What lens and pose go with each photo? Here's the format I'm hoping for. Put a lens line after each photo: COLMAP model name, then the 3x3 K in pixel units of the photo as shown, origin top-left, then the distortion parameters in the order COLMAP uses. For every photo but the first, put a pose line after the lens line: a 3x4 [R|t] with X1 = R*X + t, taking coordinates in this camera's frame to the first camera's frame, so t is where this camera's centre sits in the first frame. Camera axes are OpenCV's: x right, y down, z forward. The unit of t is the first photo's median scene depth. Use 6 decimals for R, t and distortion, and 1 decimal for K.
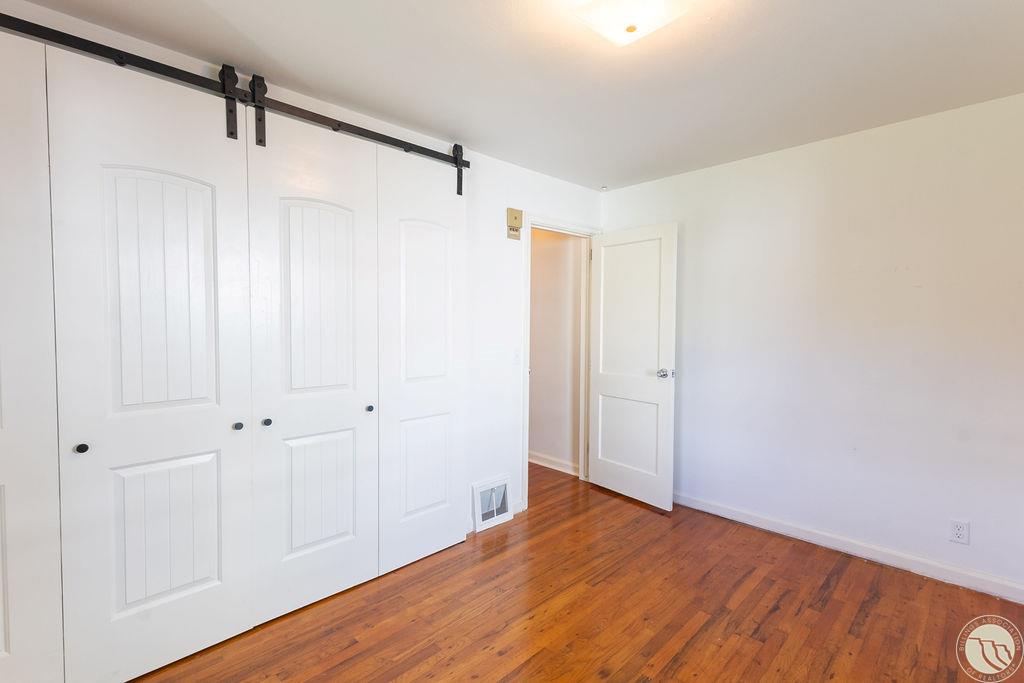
lens RADIAL K [[470.8, 0, 522.0], [0, 470.8, 337.5], [0, 0, 1]] dist [0.020977, -0.004941]
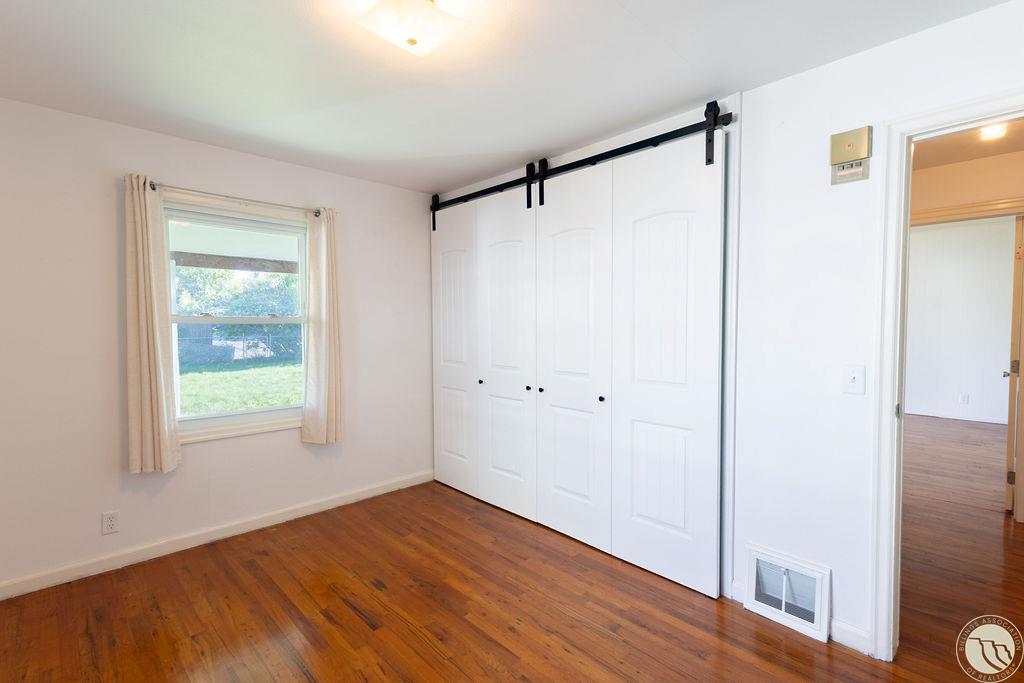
lens RADIAL K [[470.8, 0, 501.4], [0, 470.8, 339.6], [0, 0, 1]] dist [0.020977, -0.004941]
pose [[-0.032288, 0.033862, -0.998905, 0.808732], [-0.032426, 0.998864, 0.034909, -0.023381], [0.998952, 0.033518, -0.031154, 0.789415]]
